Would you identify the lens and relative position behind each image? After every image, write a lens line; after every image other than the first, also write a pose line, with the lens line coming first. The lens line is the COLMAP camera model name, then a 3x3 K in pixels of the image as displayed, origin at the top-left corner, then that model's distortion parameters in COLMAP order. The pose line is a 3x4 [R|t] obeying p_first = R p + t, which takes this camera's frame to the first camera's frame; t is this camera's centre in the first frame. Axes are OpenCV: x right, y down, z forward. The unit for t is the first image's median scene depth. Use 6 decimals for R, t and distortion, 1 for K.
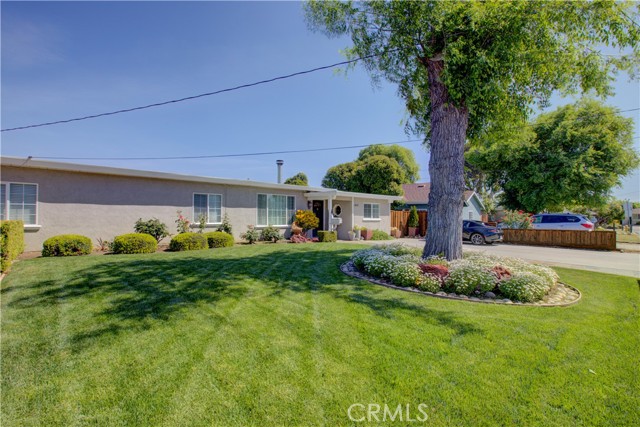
lens RADIAL K [[299.0, 0, 321.8], [0, 299.0, 215.9], [0, 0, 1]] dist [-0.014357, 0.000127]
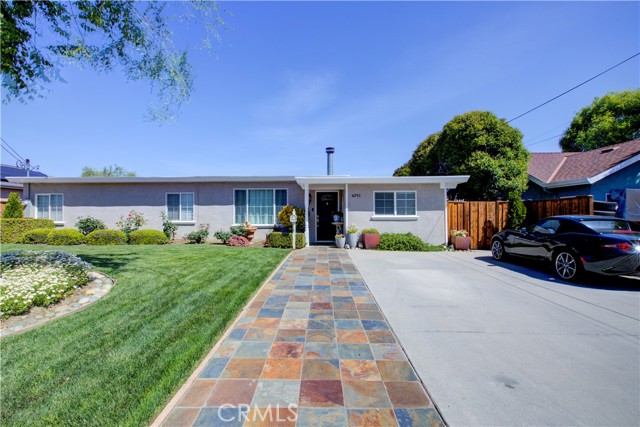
lens RADIAL K [[293.1, 0, 315.9], [0, 293.1, 209.6], [0, 0, 1]] dist [0.000199, 0.000223]
pose [[0.698739, -0.020285, -0.715089, 0.585227], [0.011330, 0.999786, -0.017291, 0.005852], [0.715287, 0.003980, 0.698819, 0.534688]]
